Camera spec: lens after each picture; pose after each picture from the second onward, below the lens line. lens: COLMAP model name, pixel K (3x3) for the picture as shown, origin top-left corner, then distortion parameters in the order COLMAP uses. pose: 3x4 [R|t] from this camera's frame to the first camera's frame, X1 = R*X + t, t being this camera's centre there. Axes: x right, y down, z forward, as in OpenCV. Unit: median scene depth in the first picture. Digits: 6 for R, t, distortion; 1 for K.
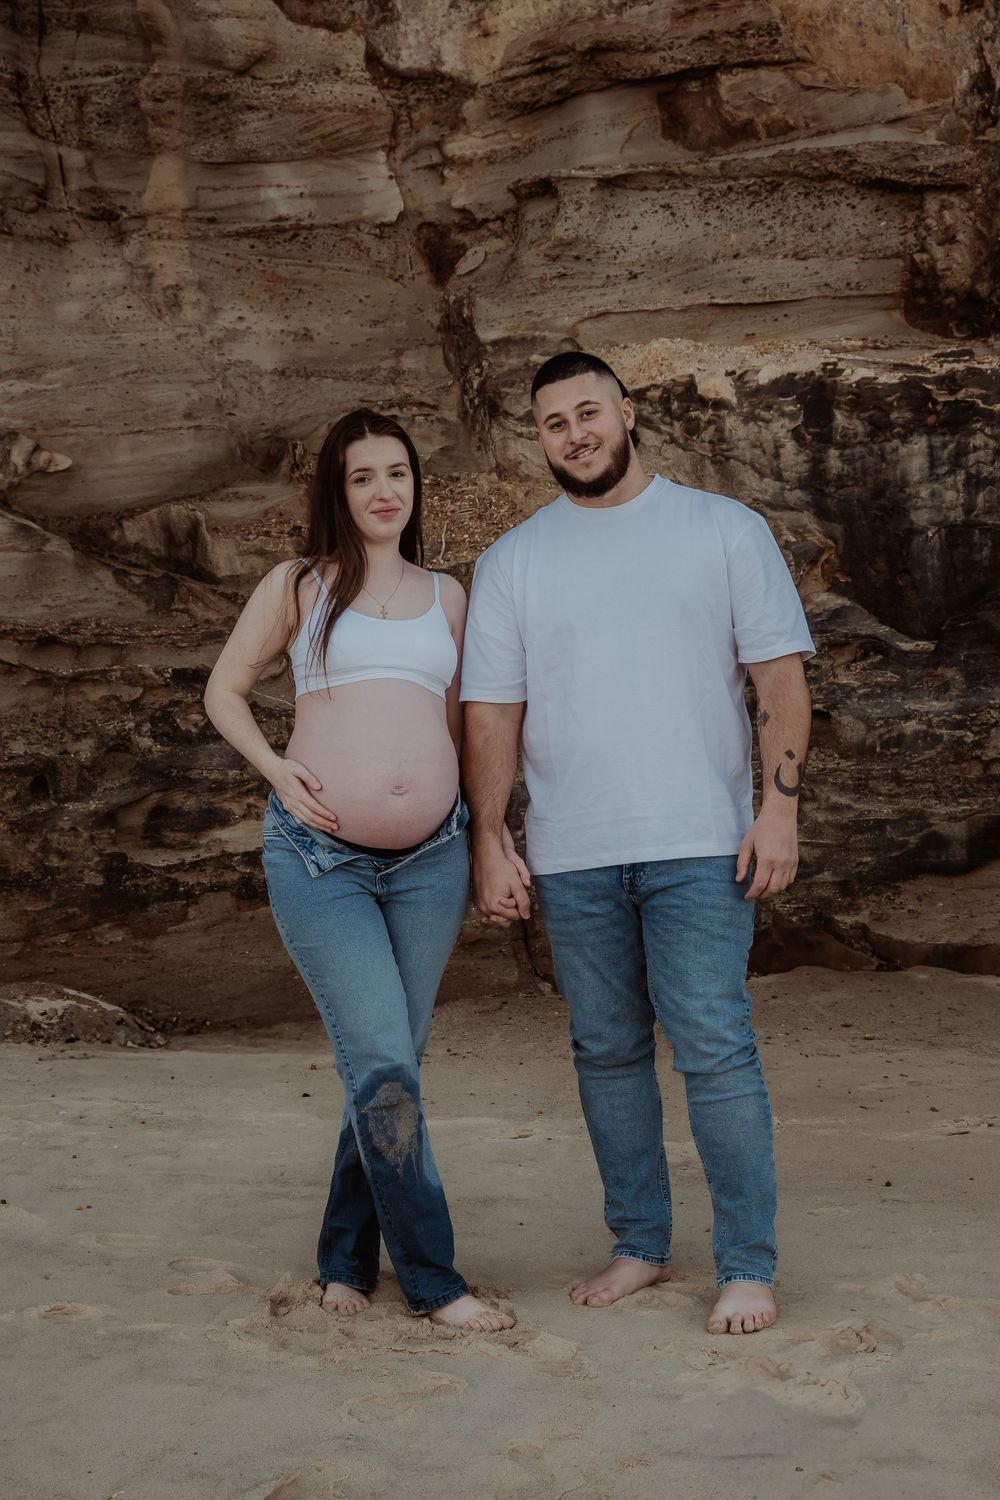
lens RADIAL K [[2653.9, 0, 506.9], [0, 2653.9, 753.9], [0, 0, 1]] dist [-0.001414, 0.000000]
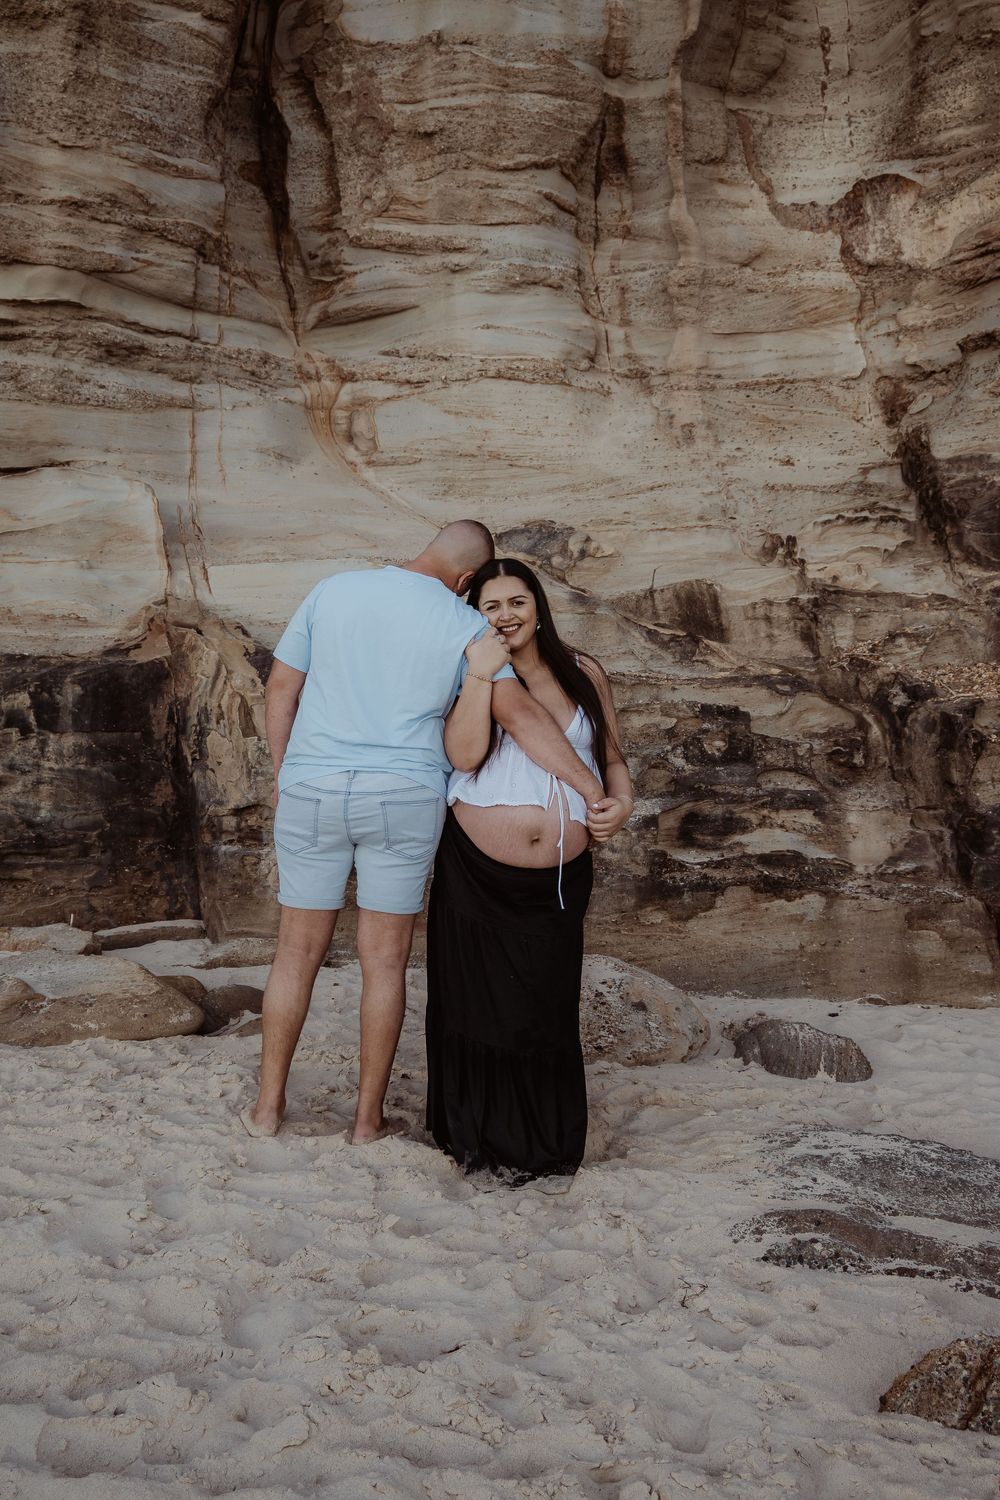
lens RADIAL K [[1658.2, 0, 503.9], [0, 1658.2, 751.4], [0, 0, 1]] dist [-0.019543, 0.000000]
pose [[0.981331, 0.033726, -0.189346, -0.060991], [-0.037620, 0.999147, -0.017008, 0.006110], [0.188611, 0.023814, 0.981763, 0.192652]]
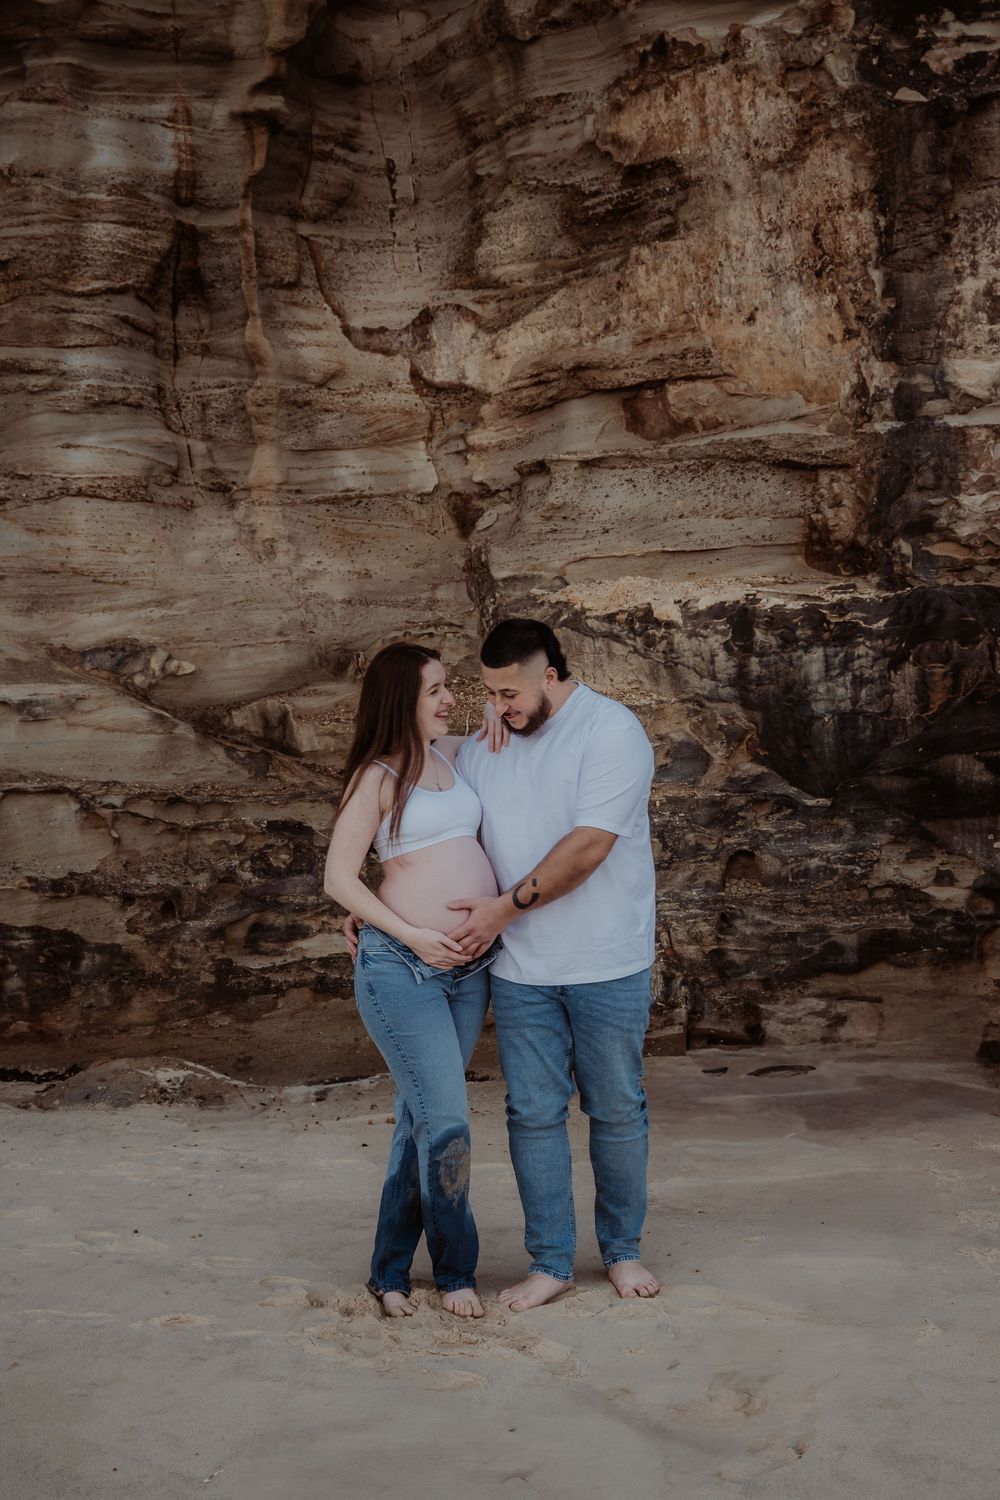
lens RADIAL K [[1931.6, 0, 487.3], [0, 1931.6, 742.9], [0, 0, 1]] dist [-0.007305, 0.000000]
pose [[0.999912, -0.002285, -0.013053, -0.000762], [0.001419, 0.997818, -0.066011, -0.005794], [0.013176, 0.065987, 0.997734, 0.014272]]
